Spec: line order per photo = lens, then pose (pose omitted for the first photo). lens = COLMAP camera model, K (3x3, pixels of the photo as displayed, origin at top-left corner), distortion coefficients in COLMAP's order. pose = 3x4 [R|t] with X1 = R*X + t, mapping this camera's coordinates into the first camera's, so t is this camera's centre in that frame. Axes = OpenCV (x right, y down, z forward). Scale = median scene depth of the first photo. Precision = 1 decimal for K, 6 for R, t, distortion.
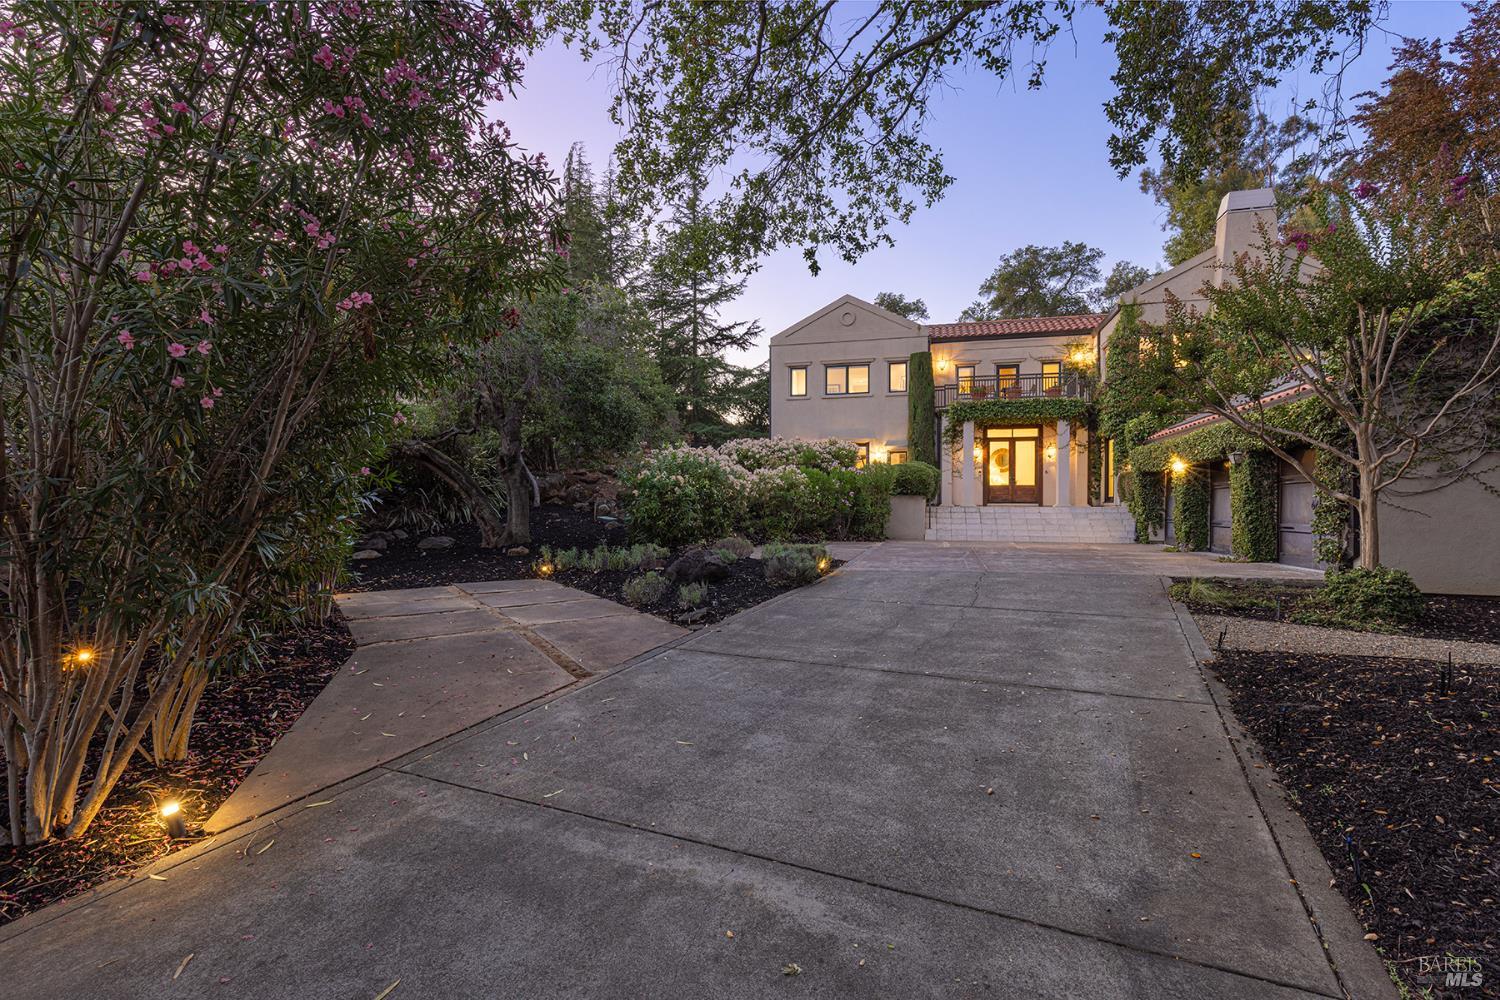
lens RADIAL K [[682.2, 0, 747.8], [0, 682.2, 504.9], [0, 0, 1]] dist [0.001299, -0.000163]
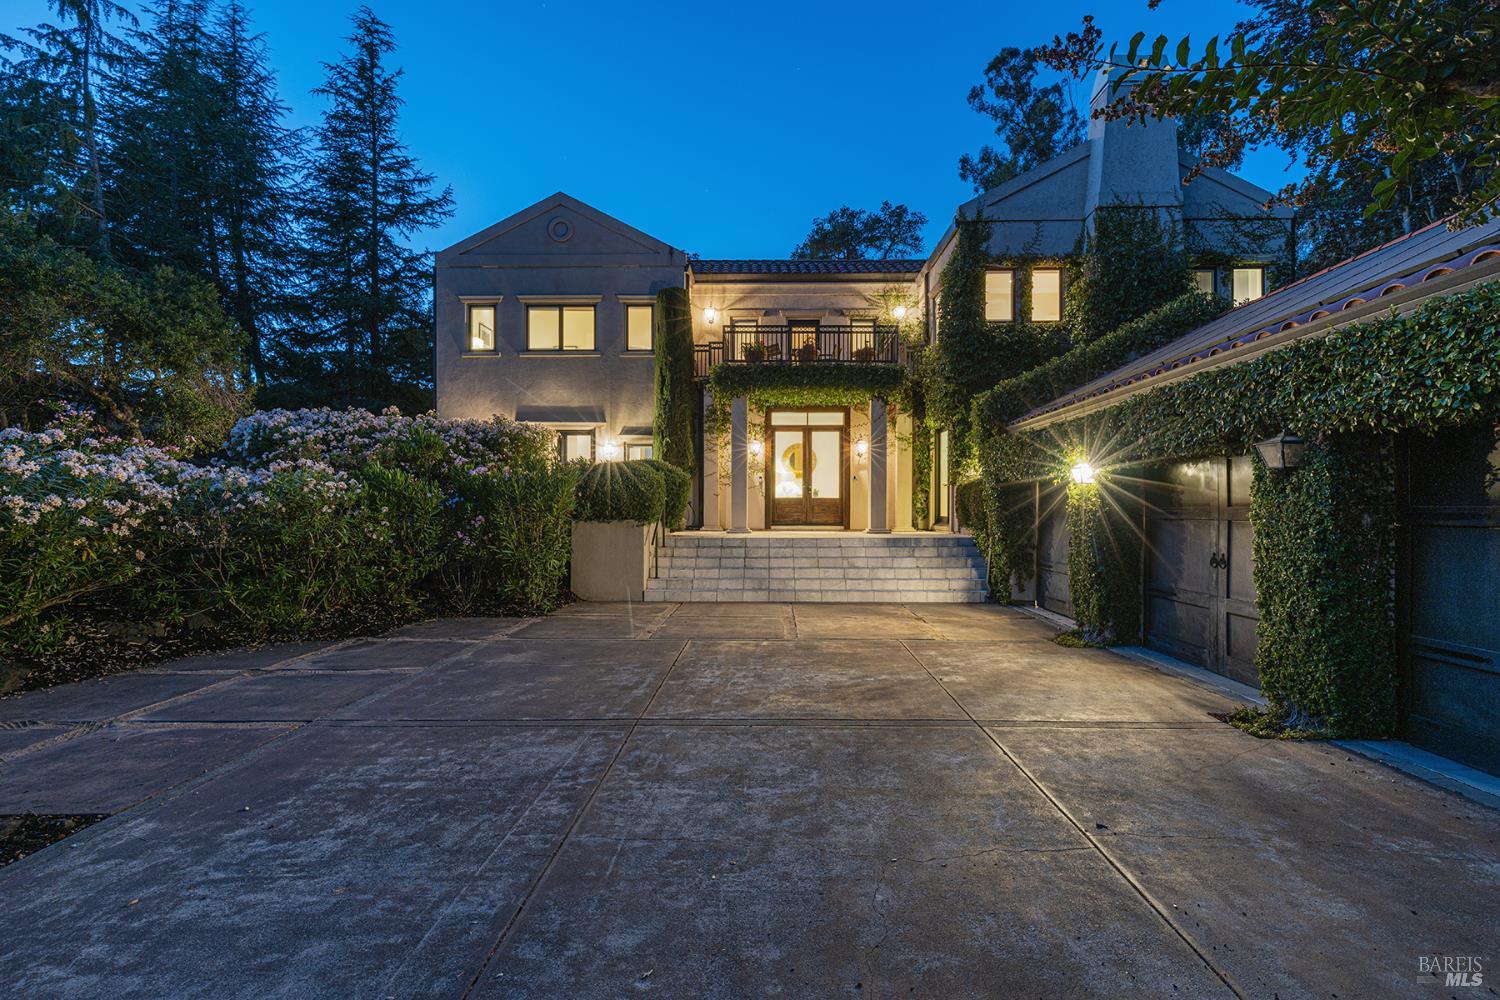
lens RADIAL K [[685.7, 0, 759.7], [0, 685.7, 507.3], [0, 0, 1]] dist [0.005888, 0.000501]
pose [[0.968725, -0.001756, 0.248131, 0.180185], [0.001538, 0.999998, 0.001073, -0.020866], [-0.248132, -0.000658, 0.968726, 0.372568]]
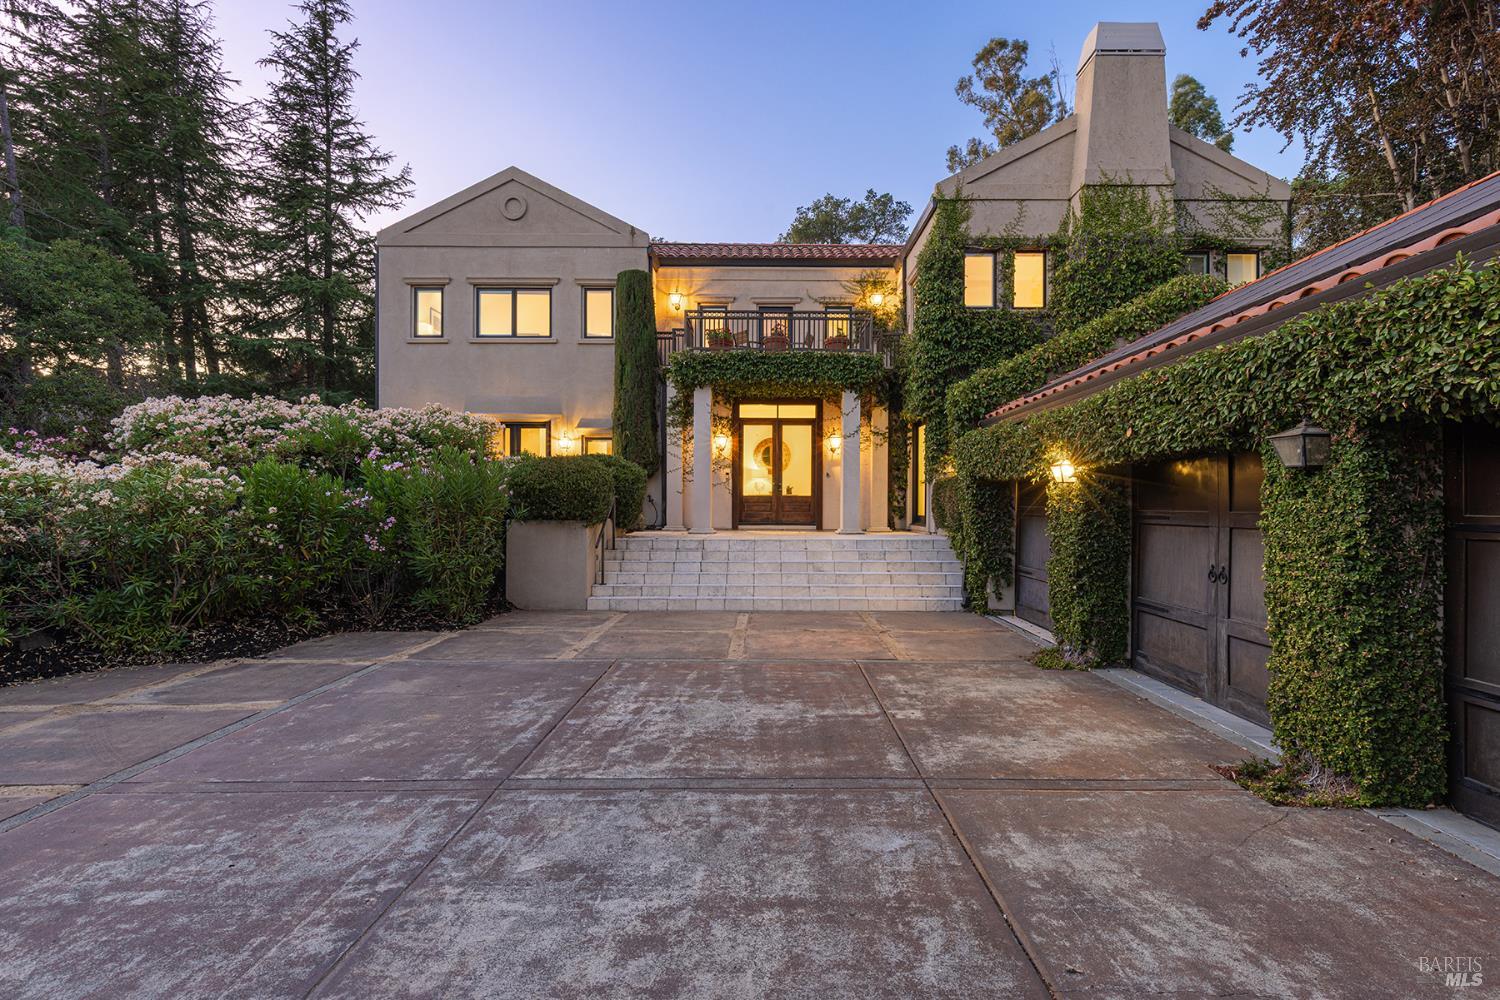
lens RADIAL K [[684.6, 0, 765.4], [0, 684.6, 505.1], [0, 0, 1]] dist [0.006371, 0.000364]
pose [[0.963484, -0.000845, 0.267764, 0.212565], [-0.000467, 0.999988, 0.004836, -0.023600], [-0.267765, -0.004784, 0.963472, 0.407238]]
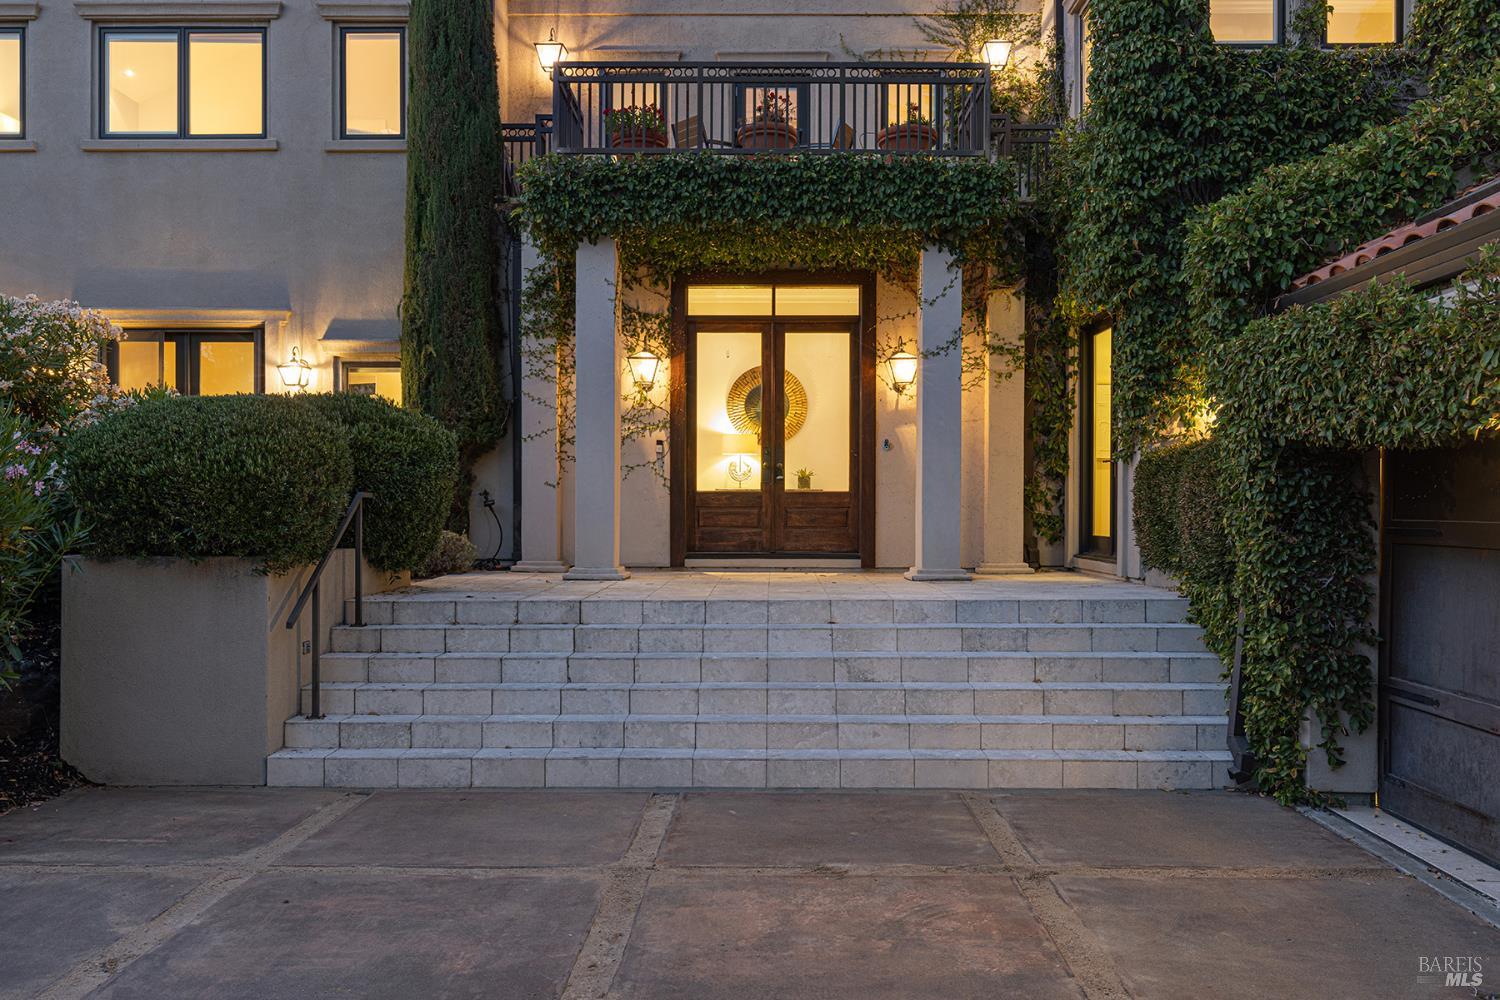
lens RADIAL K [[1232.9, 0, 767.2], [0, 1232.9, 506.4], [0, 0, 1]] dist [0.006864, -0.000159]
pose [[0.966535, -0.002642, 0.256522, 0.260534], [0.001731, 0.999991, 0.003777, -0.025115], [-0.256529, -0.003206, 0.966531, 0.526462]]
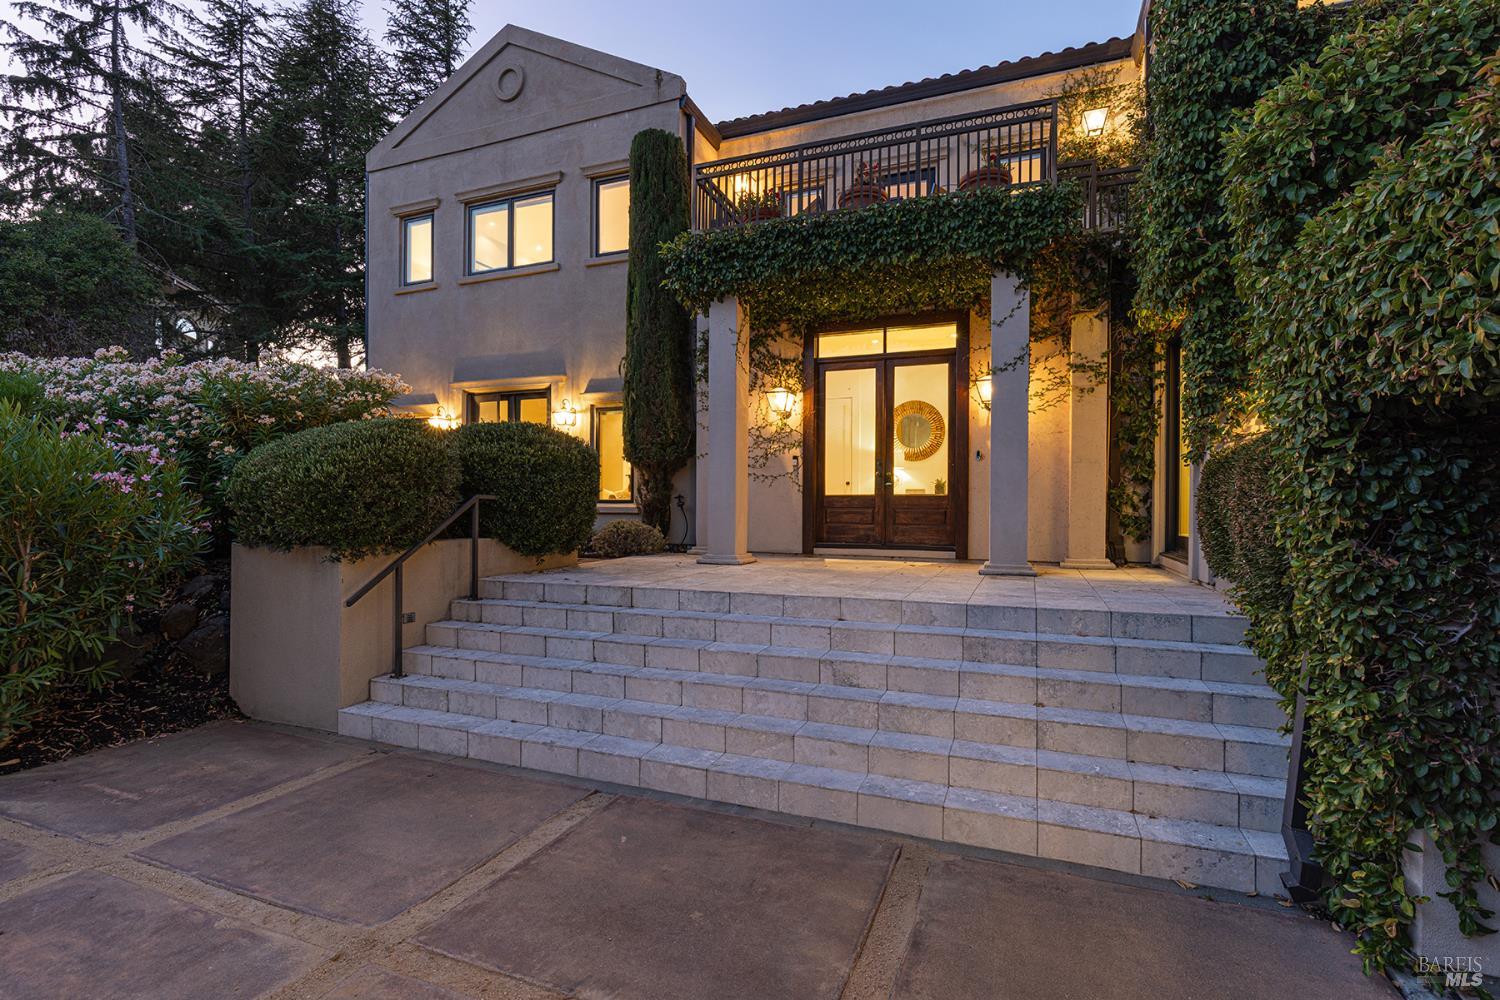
lens RADIAL K [[693.2, 0, 760.3], [0, 693.2, 506.1], [0, 0, 1]] dist [-0.002435, 0.000166]
pose [[0.994405, 0.000667, -0.105637, 0.366206], [-0.000423, 0.999997, 0.002333, -0.024594], [0.105638, -0.002276, 0.994402, 0.655730]]
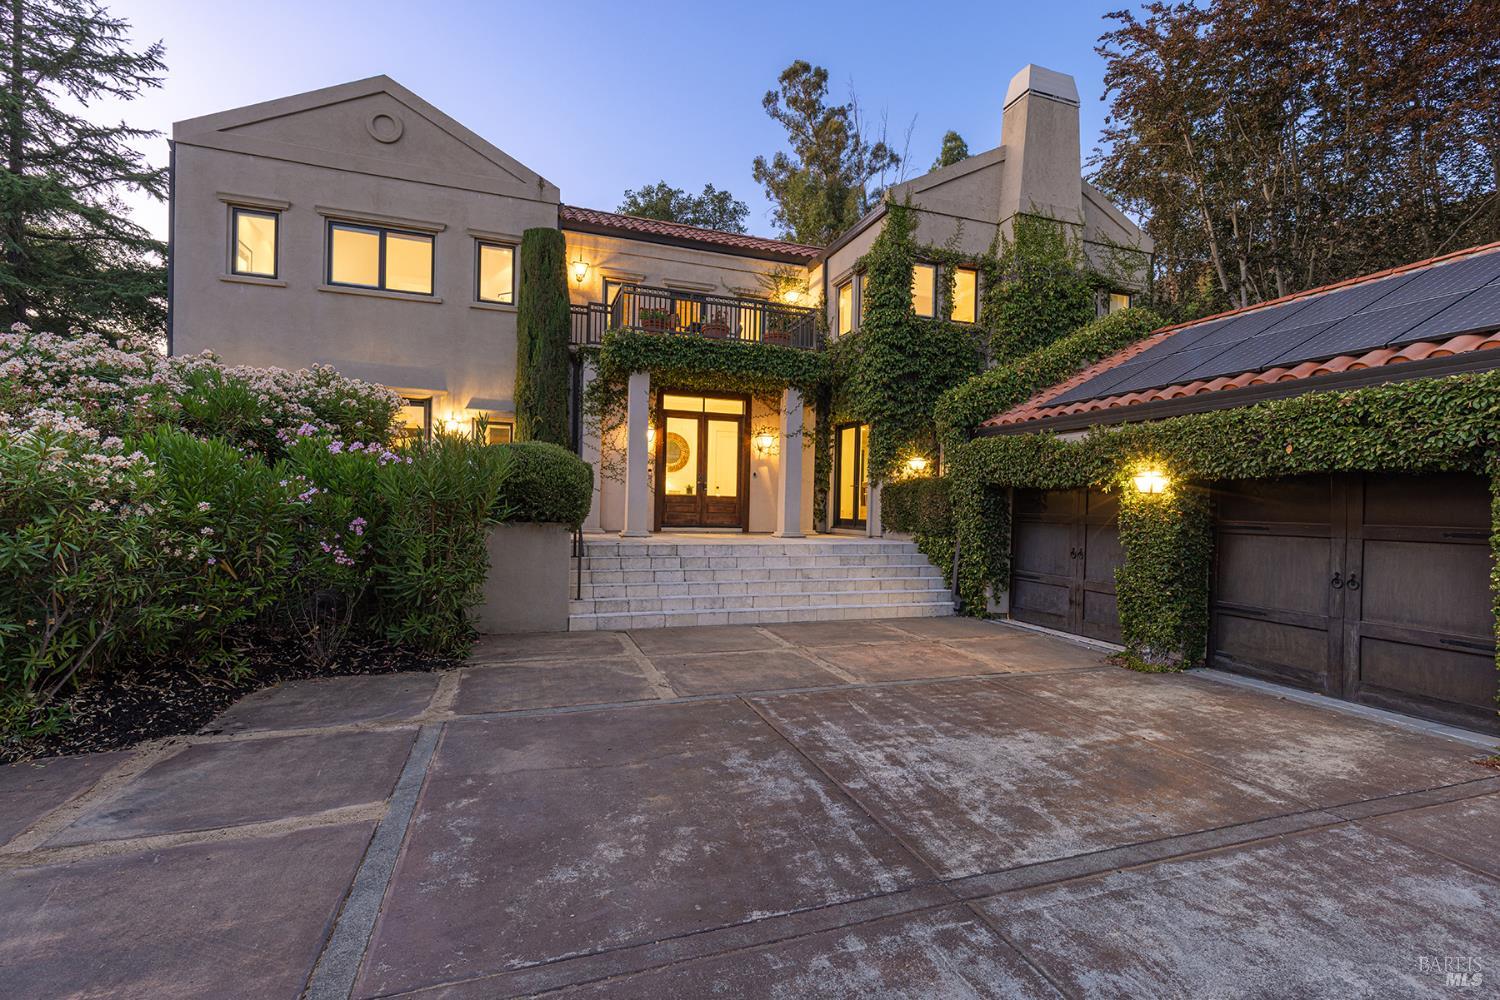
lens RADIAL K [[685.7, 0, 759.7], [0, 685.7, 507.3], [0, 0, 1]] dist [0.005888, 0.000501]
pose [[0.818501, 0.012116, 0.574377, 0.096586], [-0.019396, 0.999790, 0.006551, -0.024136], [-0.574177, -0.016503, 0.818565, 0.503445]]
